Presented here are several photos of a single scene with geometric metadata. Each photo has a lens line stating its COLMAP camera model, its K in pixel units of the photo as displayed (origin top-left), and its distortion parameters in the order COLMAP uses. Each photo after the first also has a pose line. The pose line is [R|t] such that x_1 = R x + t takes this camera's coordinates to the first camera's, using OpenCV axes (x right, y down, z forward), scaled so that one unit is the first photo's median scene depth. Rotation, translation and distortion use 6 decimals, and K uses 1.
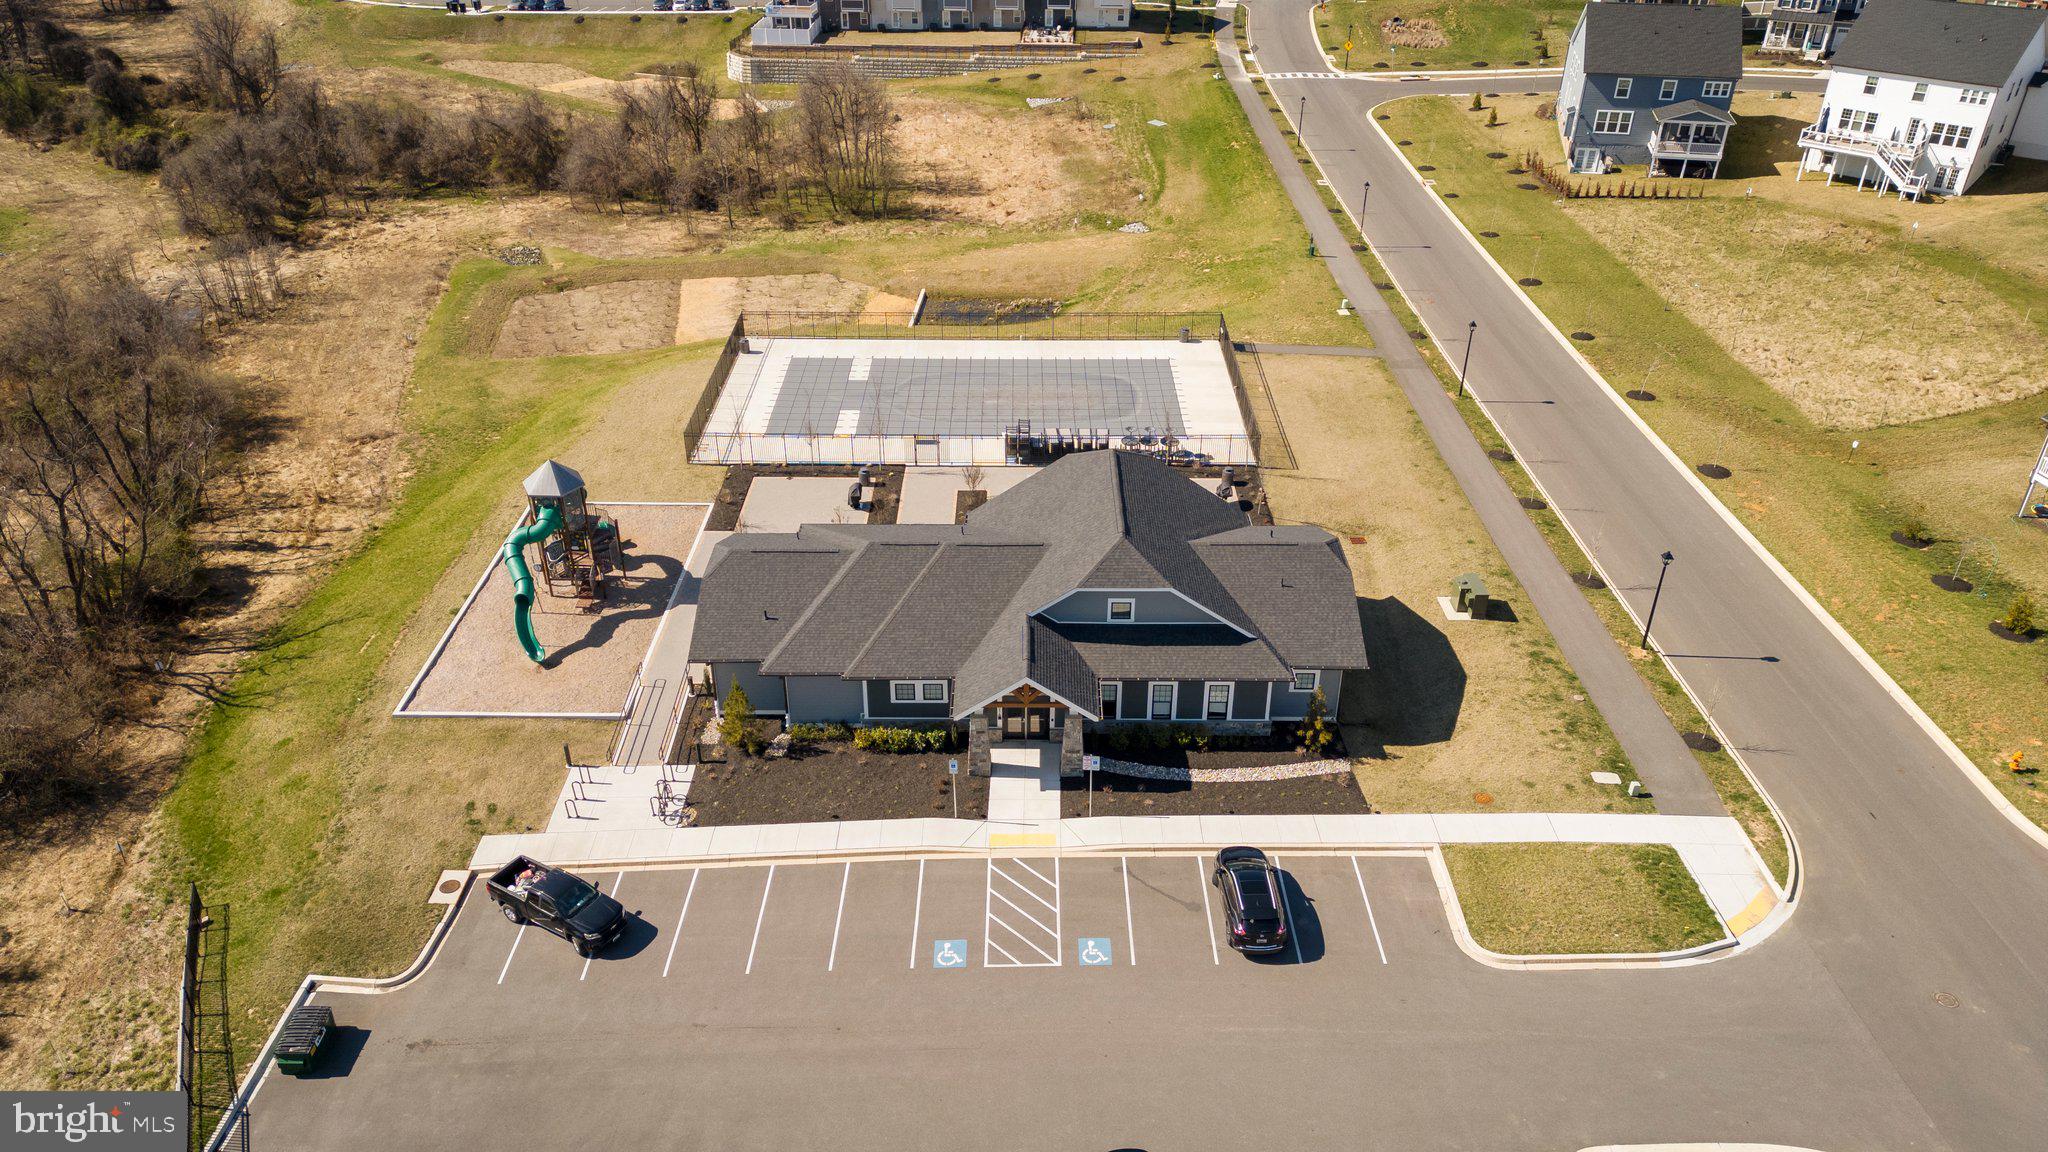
lens RADIAL K [[1418.3, 0, 1016.9], [0, 1418.3, 579.3], [0, 0, 1]] dist [0.080483, -0.077630]
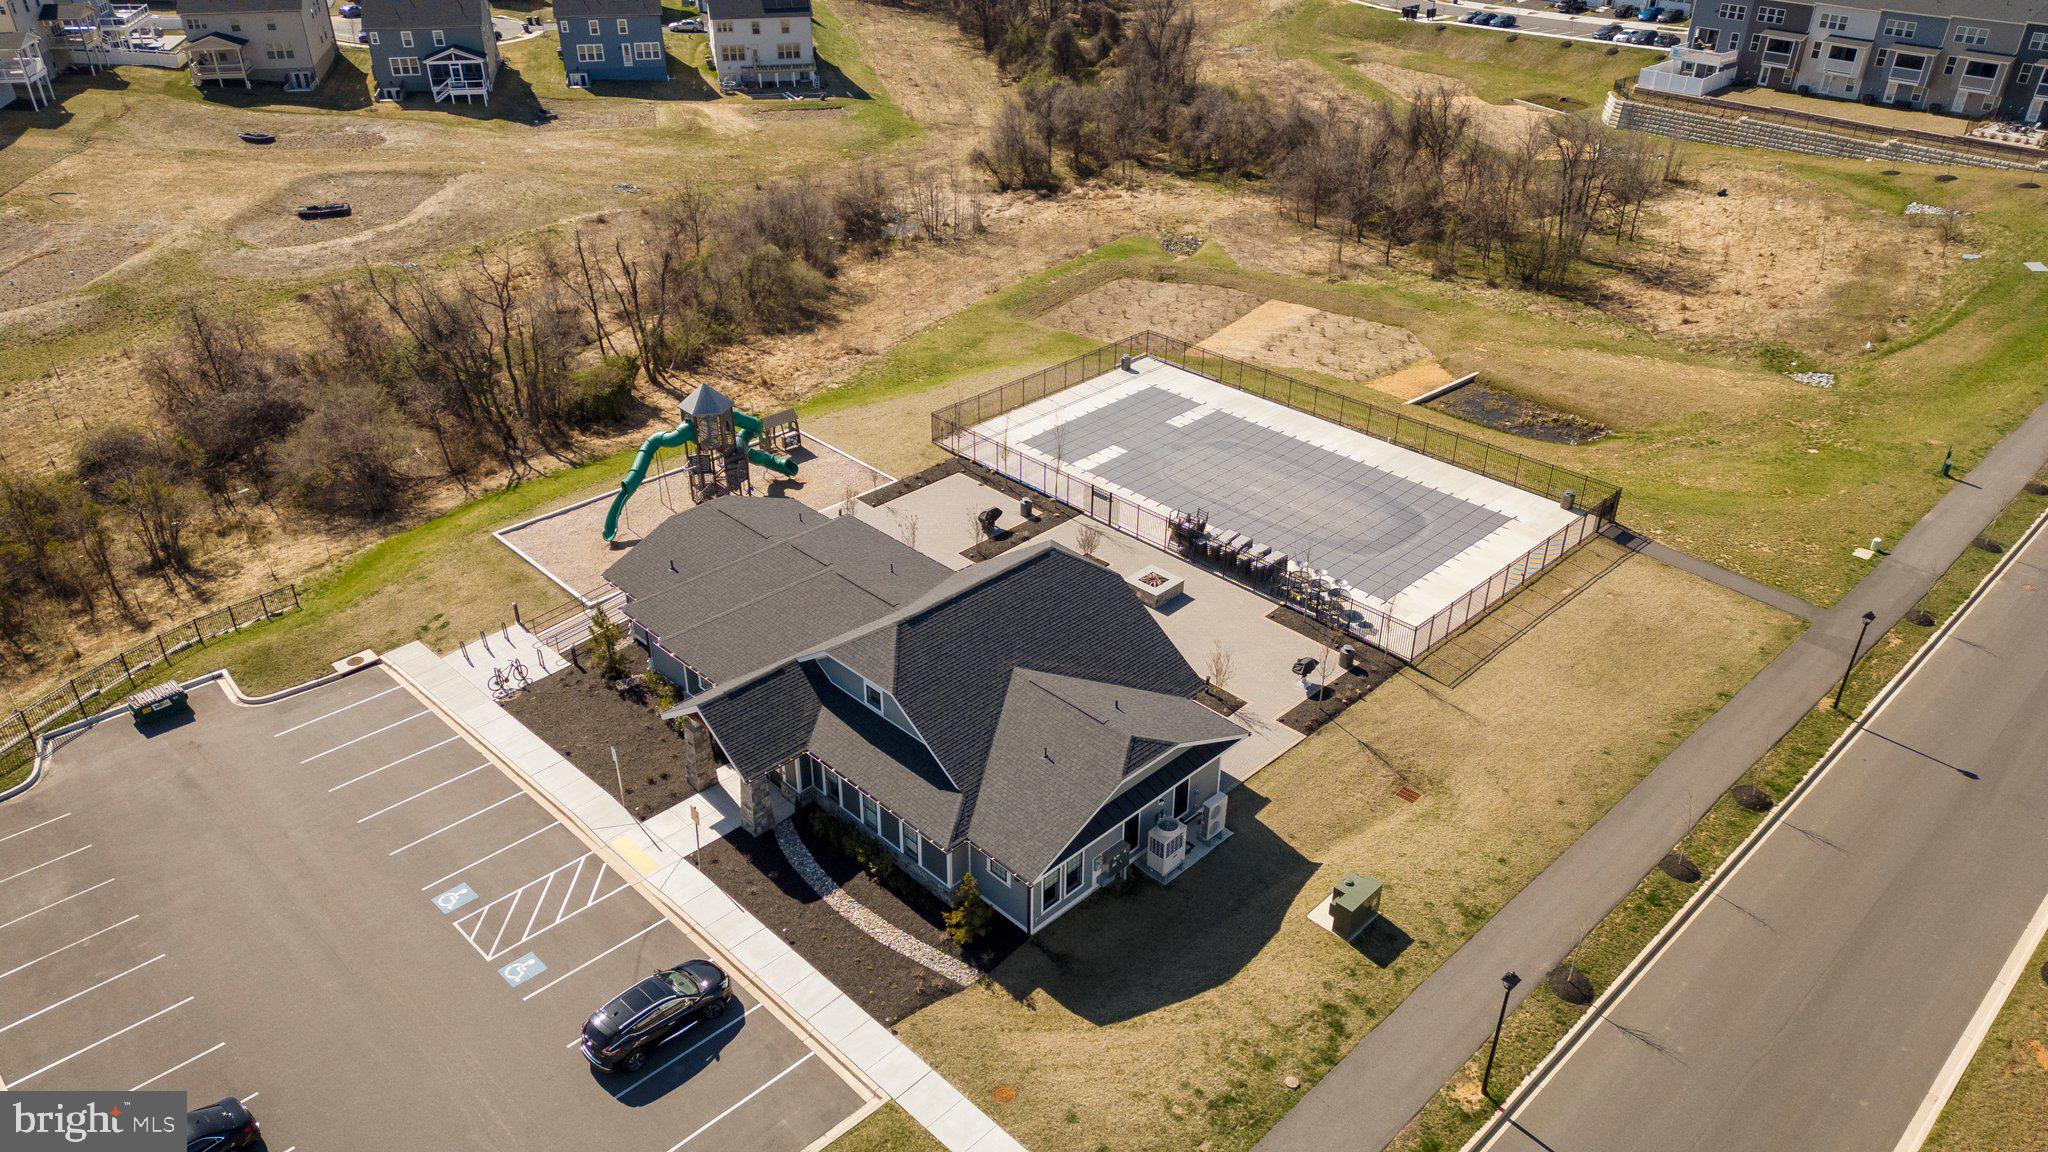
lens RADIAL K [[1418.3, 0, 1016.9], [0, 1418.3, 579.3], [0, 0, 1]] dist [0.080483, -0.077630]
pose [[0.702950, 0.364979, -0.610452, 0.386024], [-0.368567, 0.920991, 0.126232, -0.113933], [0.608292, 0.136257, 0.781930, 0.192129]]
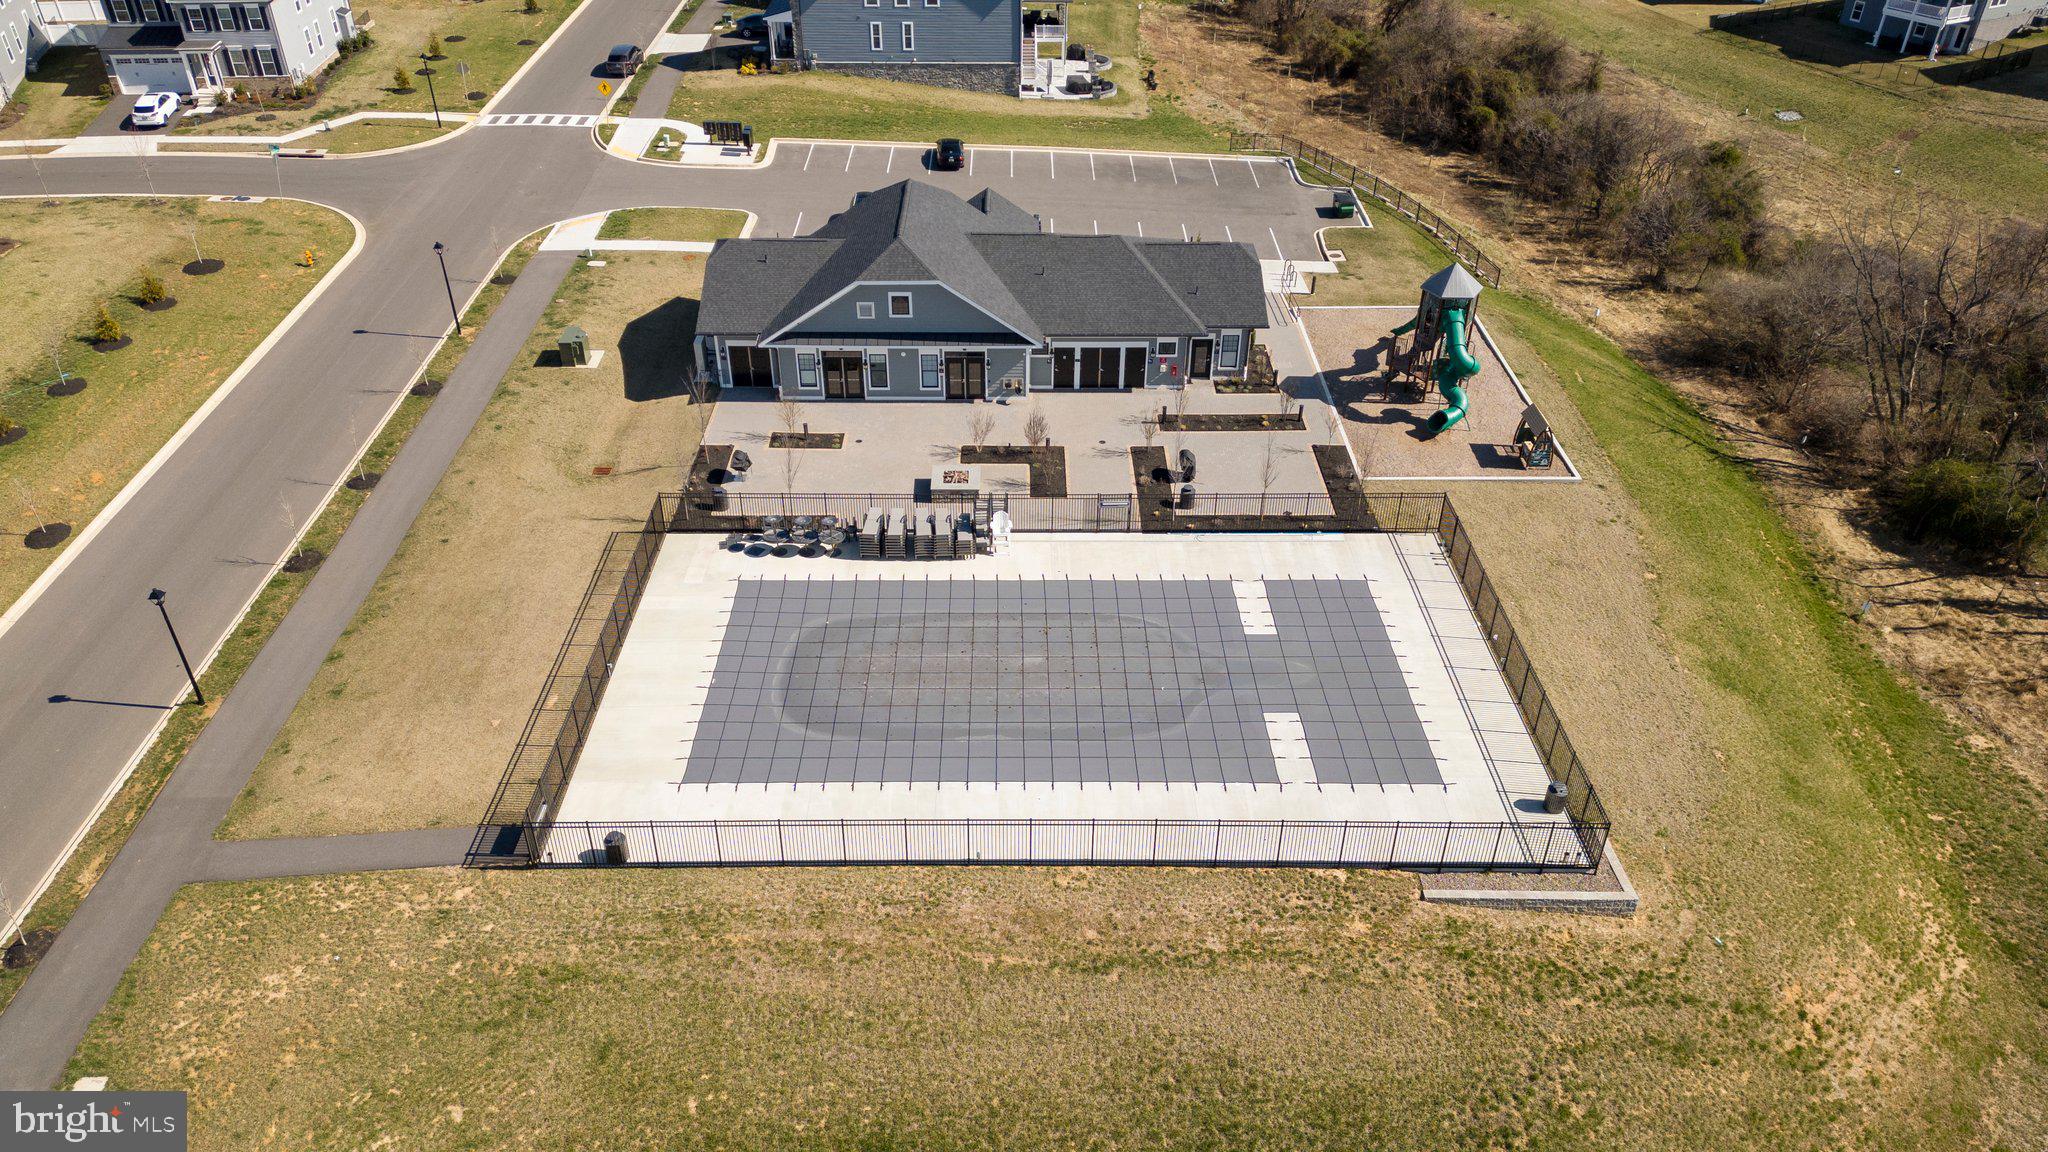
lens RADIAL K [[1418.3, 0, 1016.9], [0, 1418.3, 579.3], [0, 0, 1]] dist [0.080483, -0.077630]
pose [[-0.999967, 0.001219, -0.008051, -0.005186], [-0.006798, 0.419337, 0.907805, -0.592996], [0.004483, 0.907830, -0.419315, 1.064342]]
